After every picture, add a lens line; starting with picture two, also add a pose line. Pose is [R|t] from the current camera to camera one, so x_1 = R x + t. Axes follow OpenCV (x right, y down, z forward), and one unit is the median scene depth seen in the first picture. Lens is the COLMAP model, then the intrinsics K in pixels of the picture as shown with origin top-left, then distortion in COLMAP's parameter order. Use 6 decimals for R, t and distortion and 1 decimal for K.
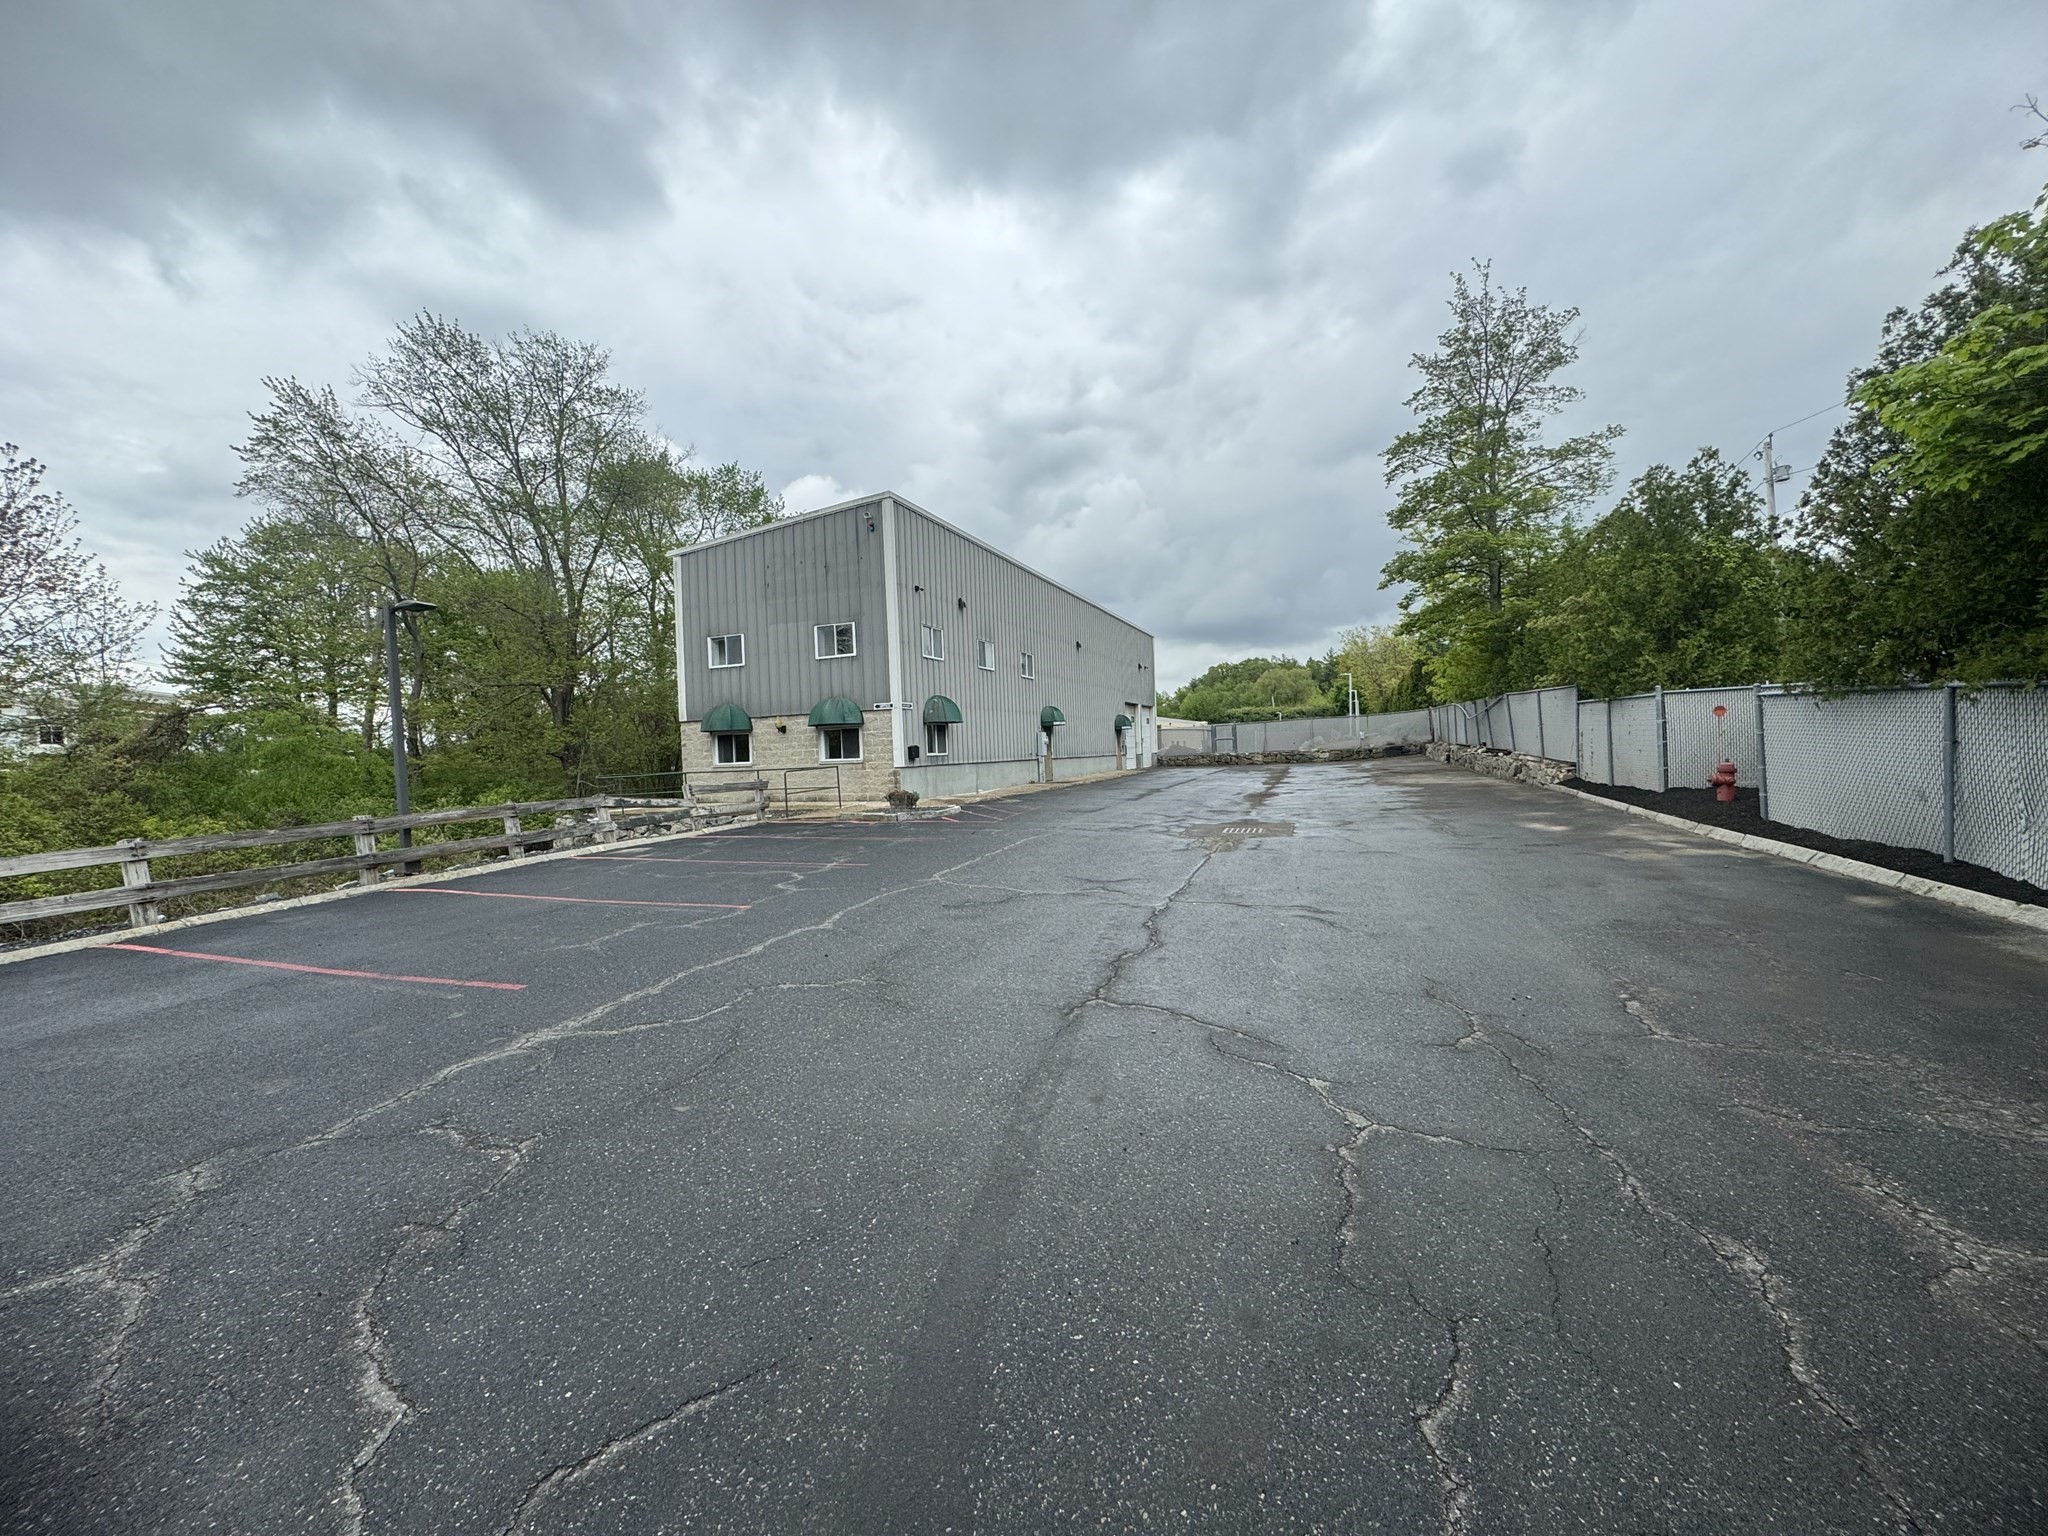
lens RADIAL K [[823.4, 0, 1024.0], [0, 823.4, 768.0], [0, 0, 1]] dist [-0.001745, -0.000093]
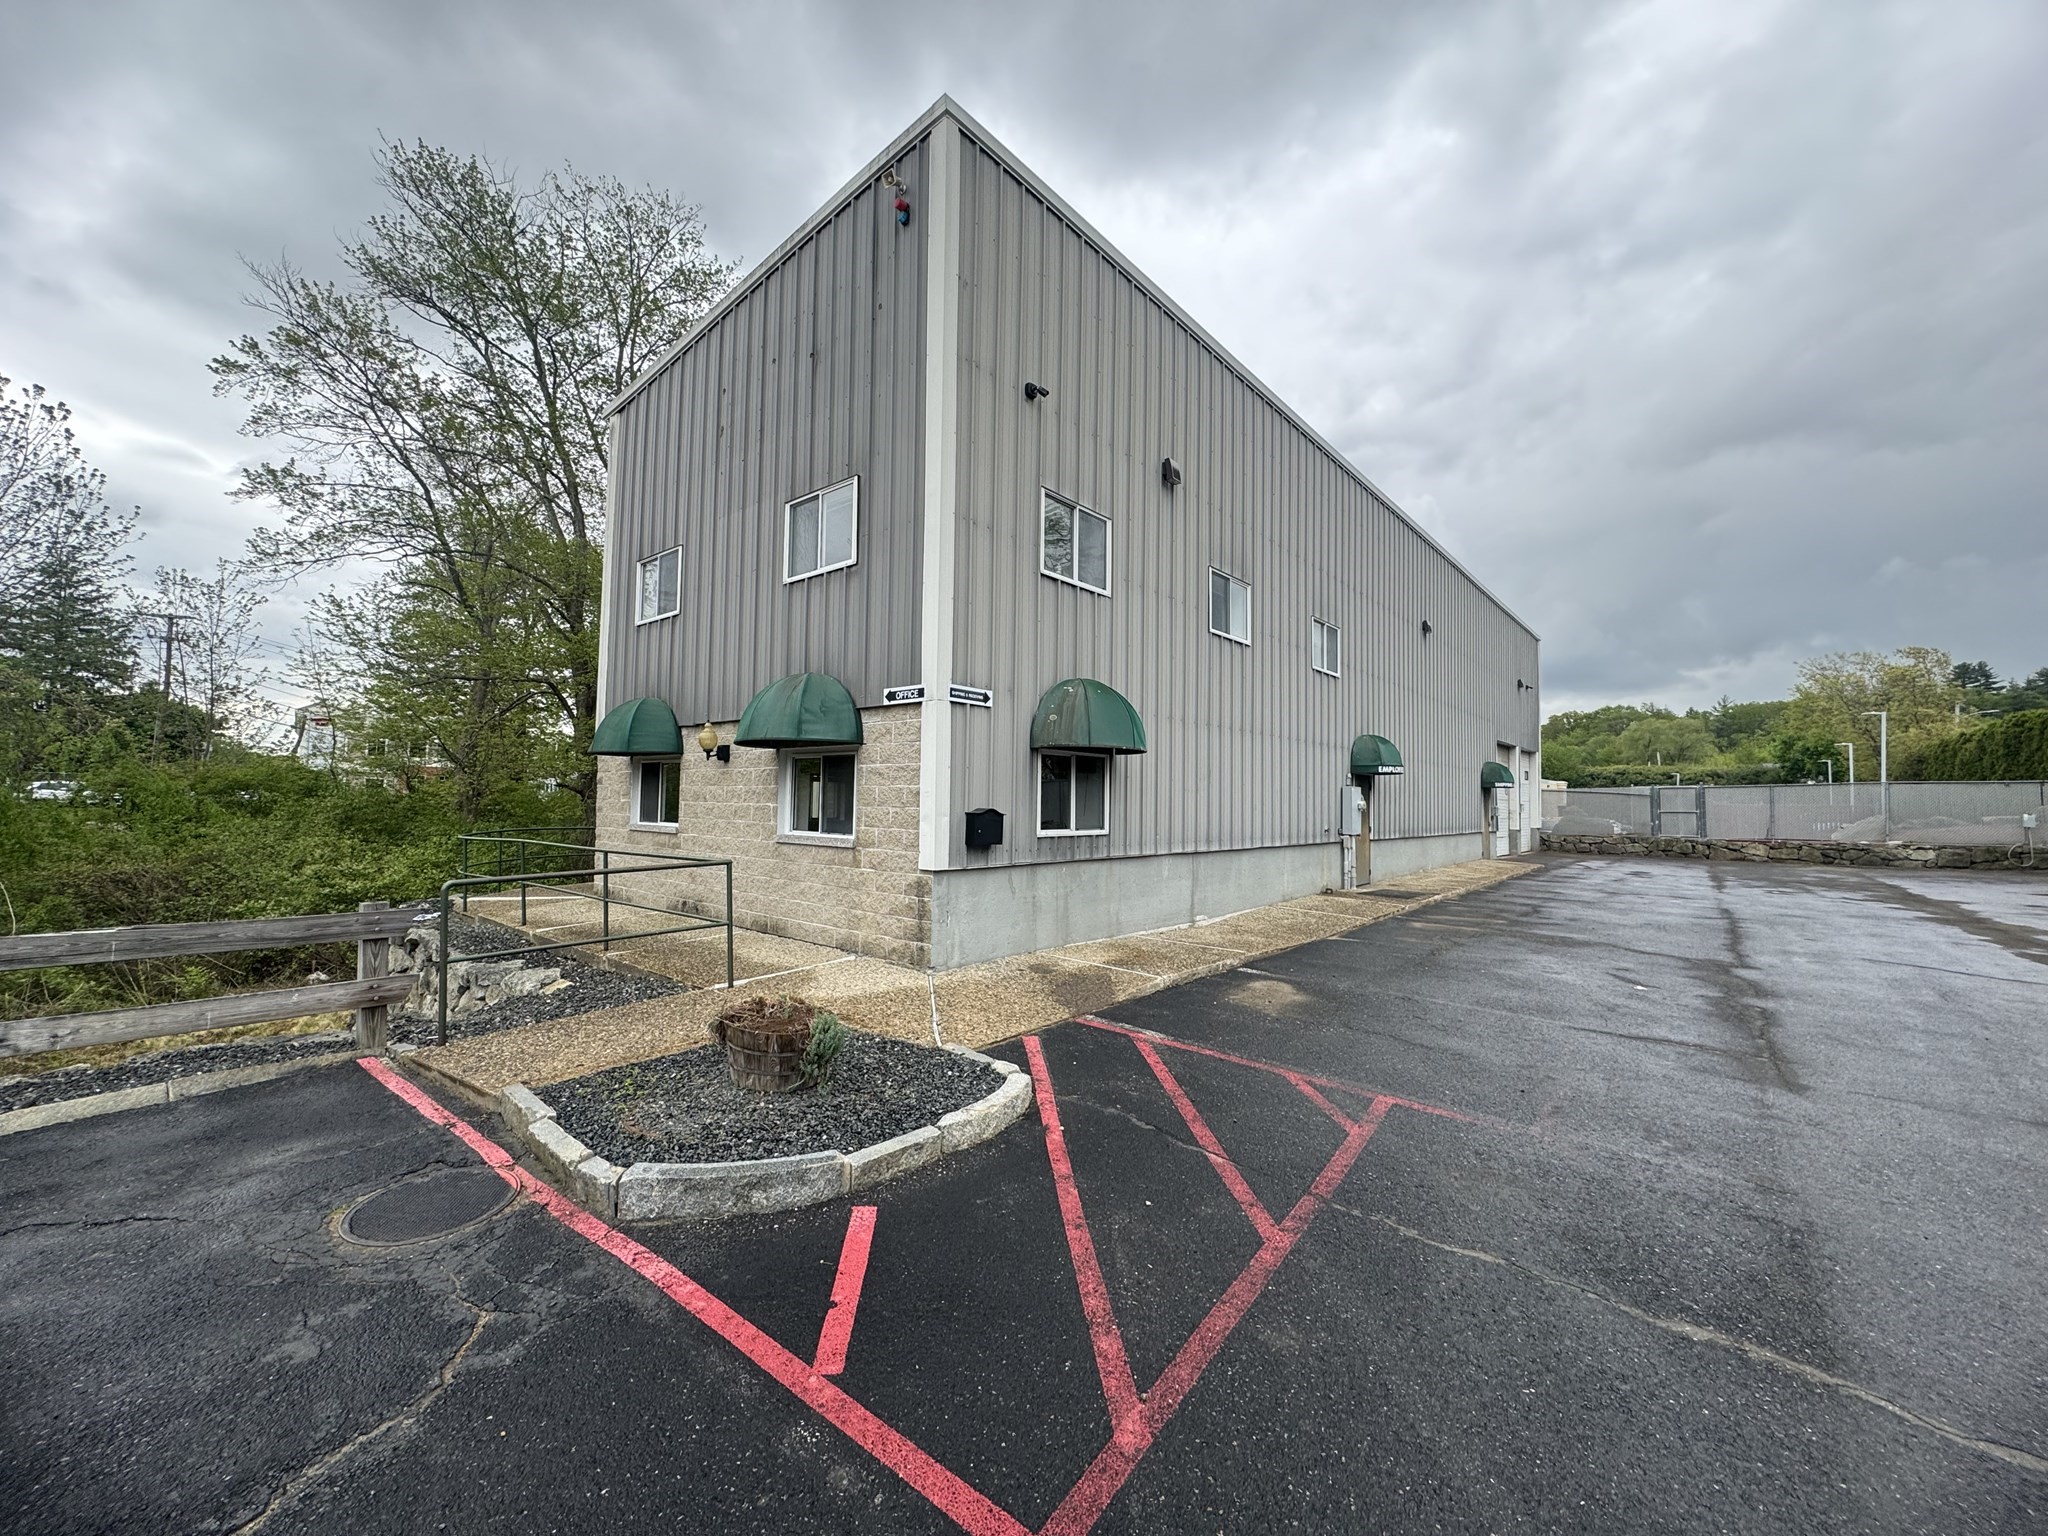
lens RADIAL K [[823.4, 0, 1024.0], [0, 823.4, 768.0], [0, 0, 1]] dist [-0.001745, -0.000093]
pose [[0.943994, 0.037485, -0.327826, -0.003000], [-0.055959, 0.997322, -0.047099, -0.026392], [0.325183, 0.062806, 0.943563, 0.609774]]
